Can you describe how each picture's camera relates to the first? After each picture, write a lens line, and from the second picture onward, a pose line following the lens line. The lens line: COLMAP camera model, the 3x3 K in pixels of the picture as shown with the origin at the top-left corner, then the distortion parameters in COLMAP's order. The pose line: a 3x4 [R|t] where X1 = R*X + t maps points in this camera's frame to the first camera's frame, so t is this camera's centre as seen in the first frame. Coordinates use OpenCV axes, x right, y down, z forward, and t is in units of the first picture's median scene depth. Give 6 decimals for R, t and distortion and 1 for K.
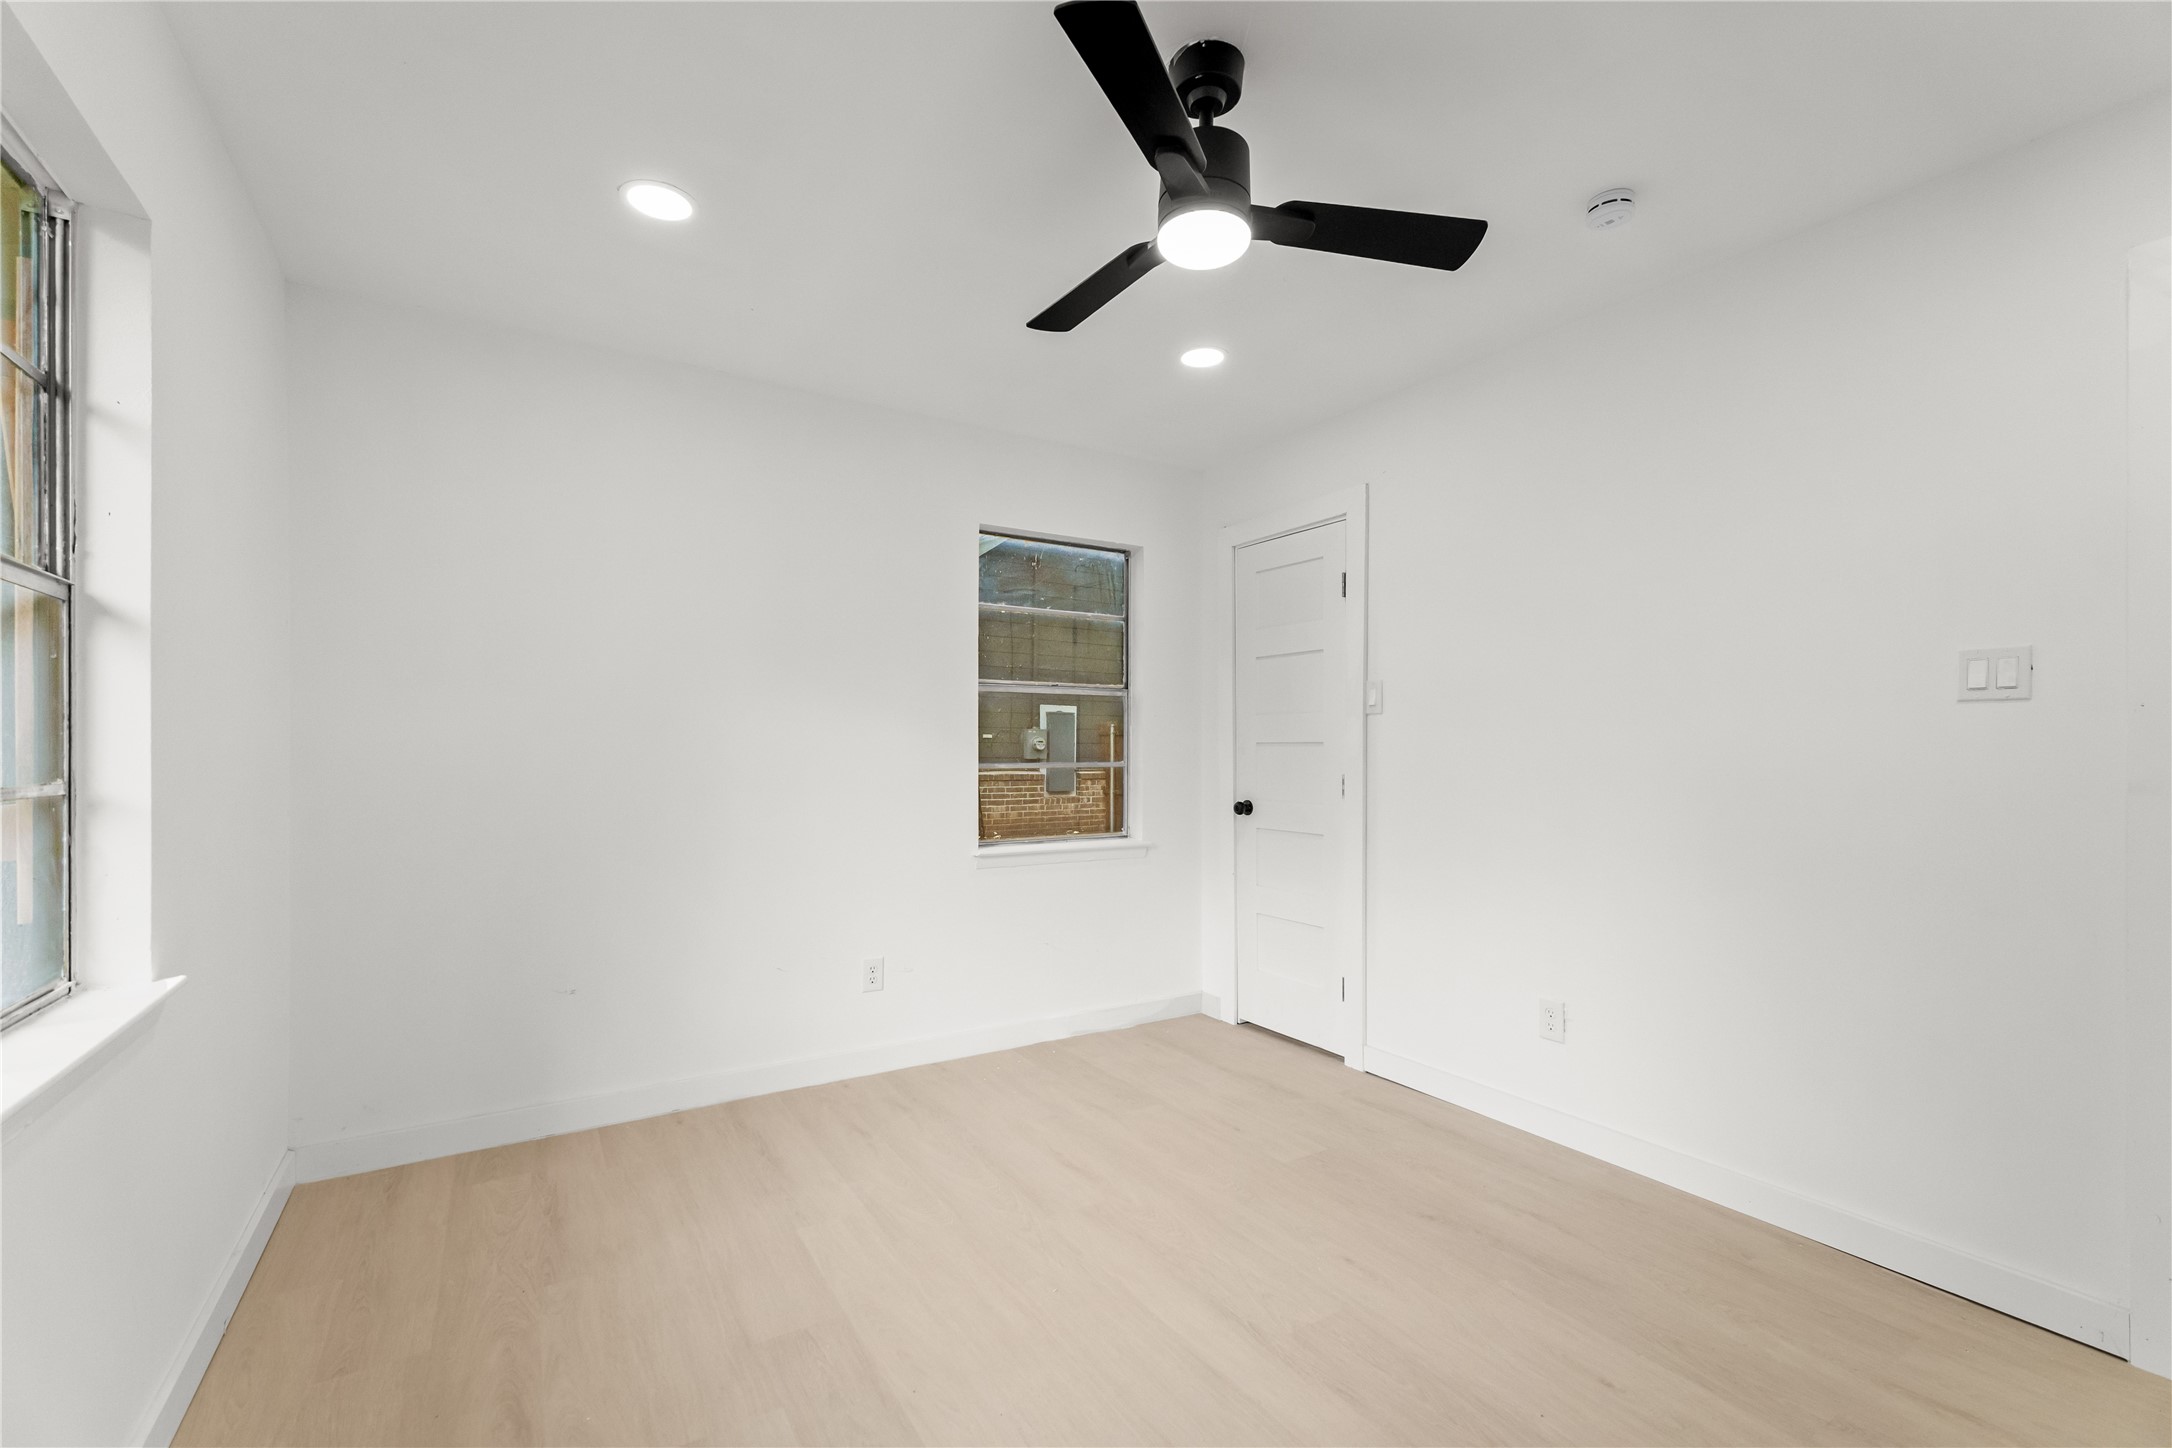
lens RADIAL K [[919.7, 0, 1077.8], [0, 919.7, 736.3], [0, 0, 1]] dist [0.007494, 0.000194]
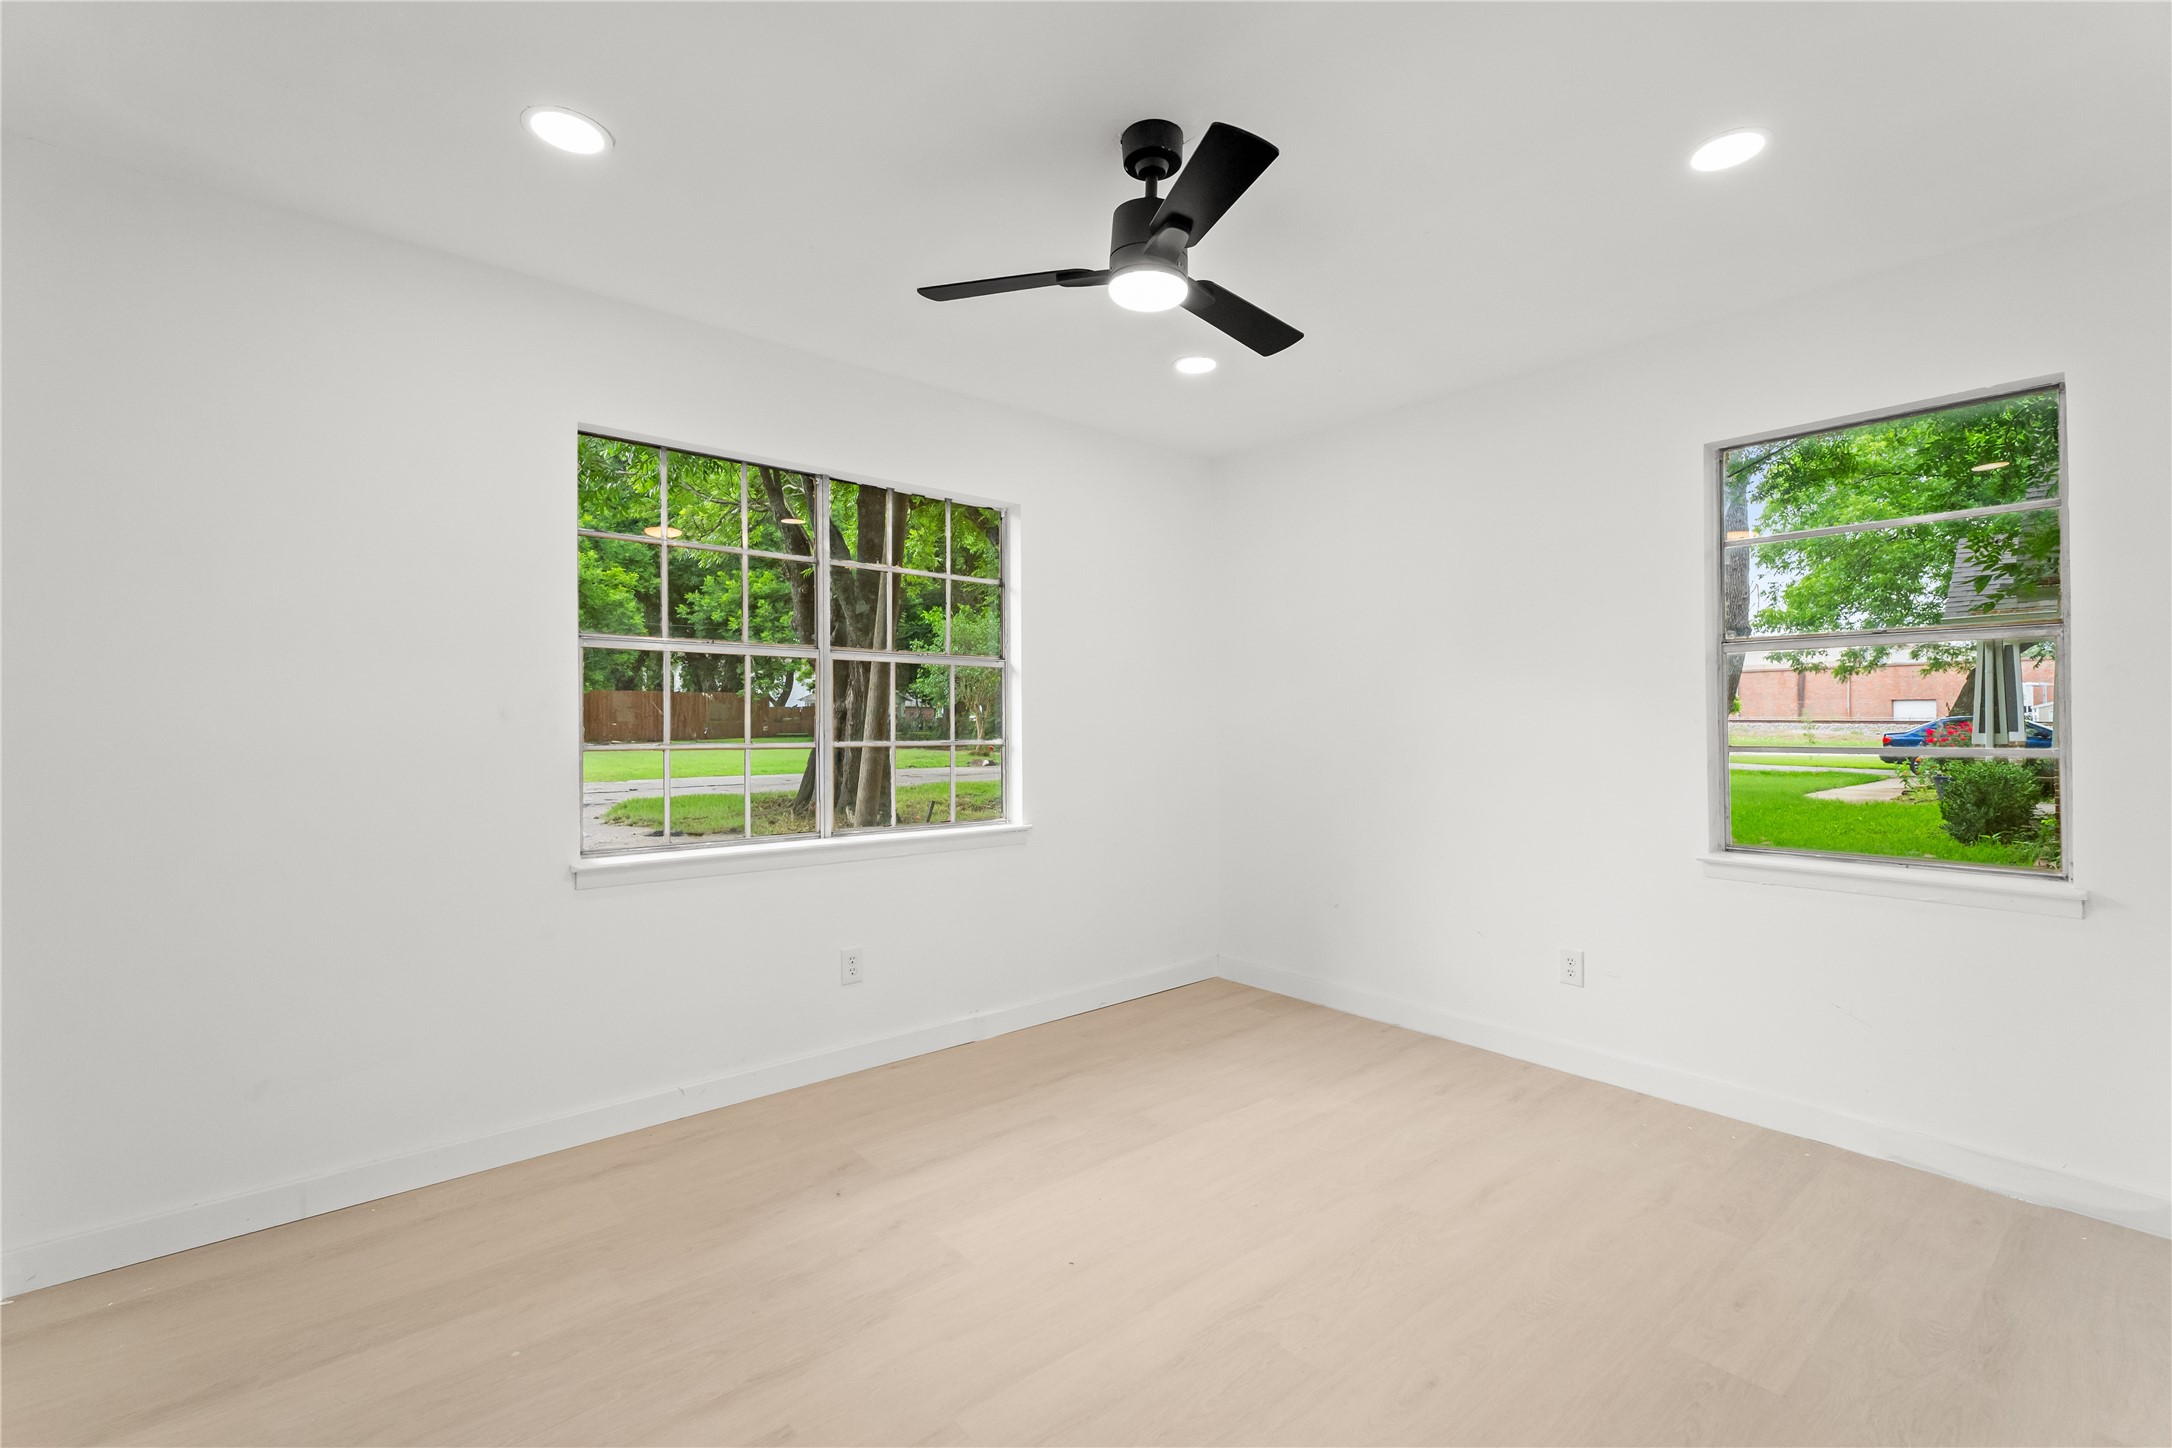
lens RADIAL K [[919.7, 0, 1077.8], [0, 919.7, 736.3], [0, 0, 1]] dist [0.007494, 0.000194]
pose [[0.149690, 0.009977, -0.988683, 0.746292], [0.017887, 0.999758, 0.012797, 0.003270], [0.988571, -0.019600, 0.149475, 0.438520]]
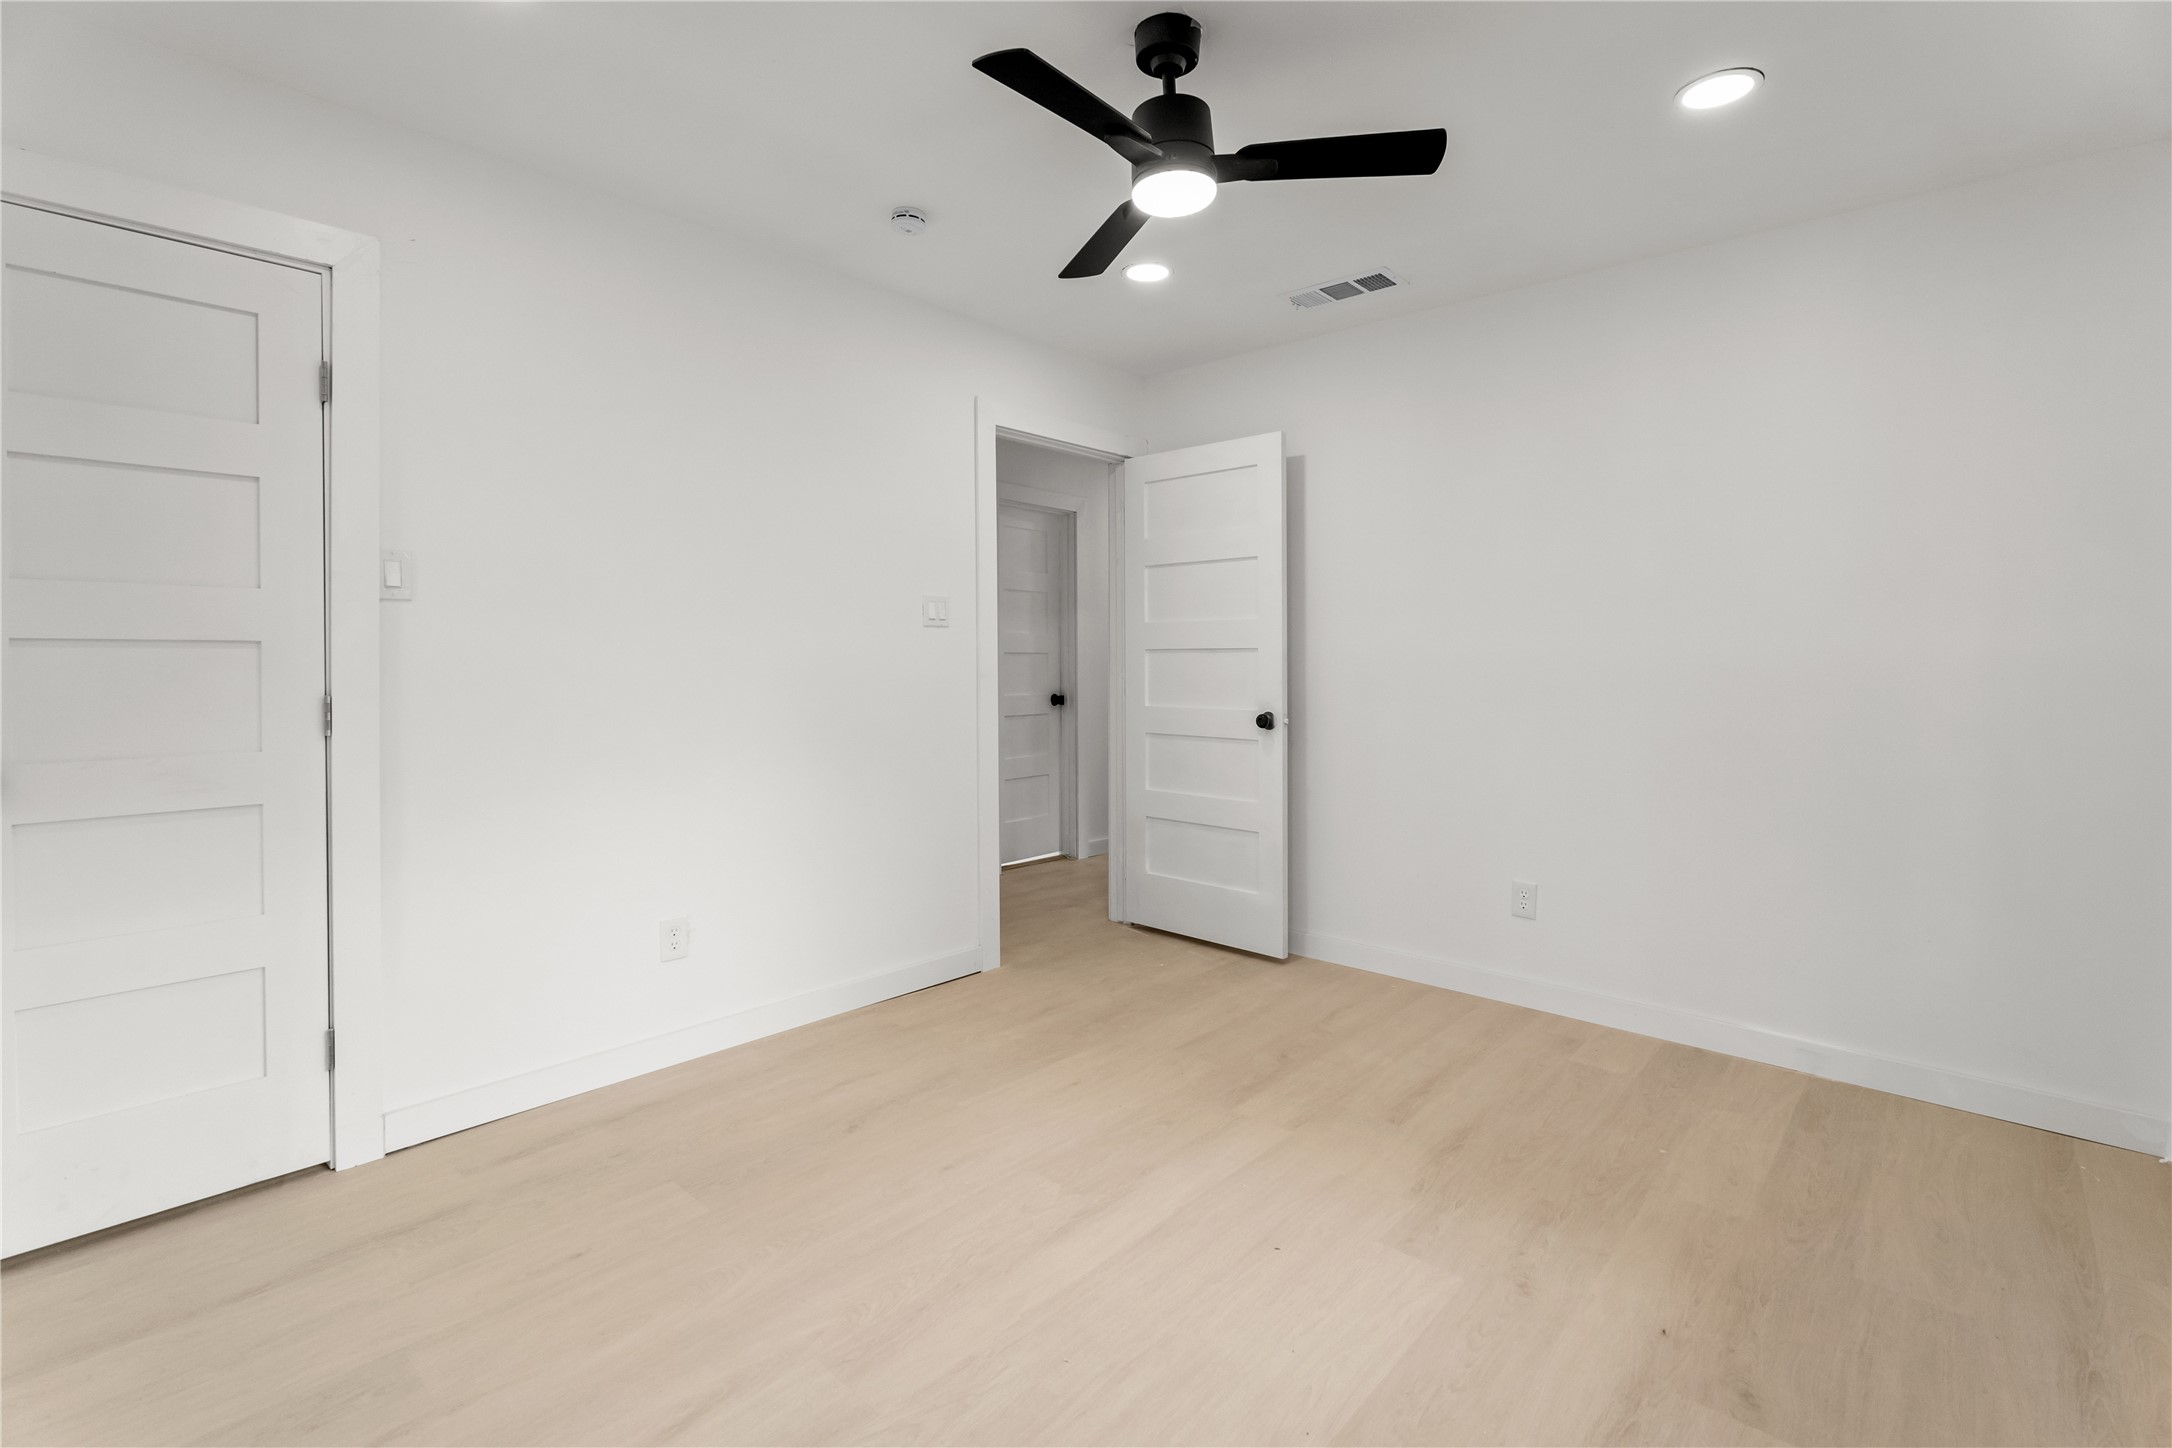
lens RADIAL K [[990.1, 0, 1077.9], [0, 990.1, 655.1], [0, 0, 1]] dist [-0.002045, -0.000115]
pose [[-0.267055, 0.006037, 0.963662, -0.564946], [-0.011939, 0.999883, -0.009572, 0.018445], [-0.963607, -0.014061, -0.266951, 0.844585]]
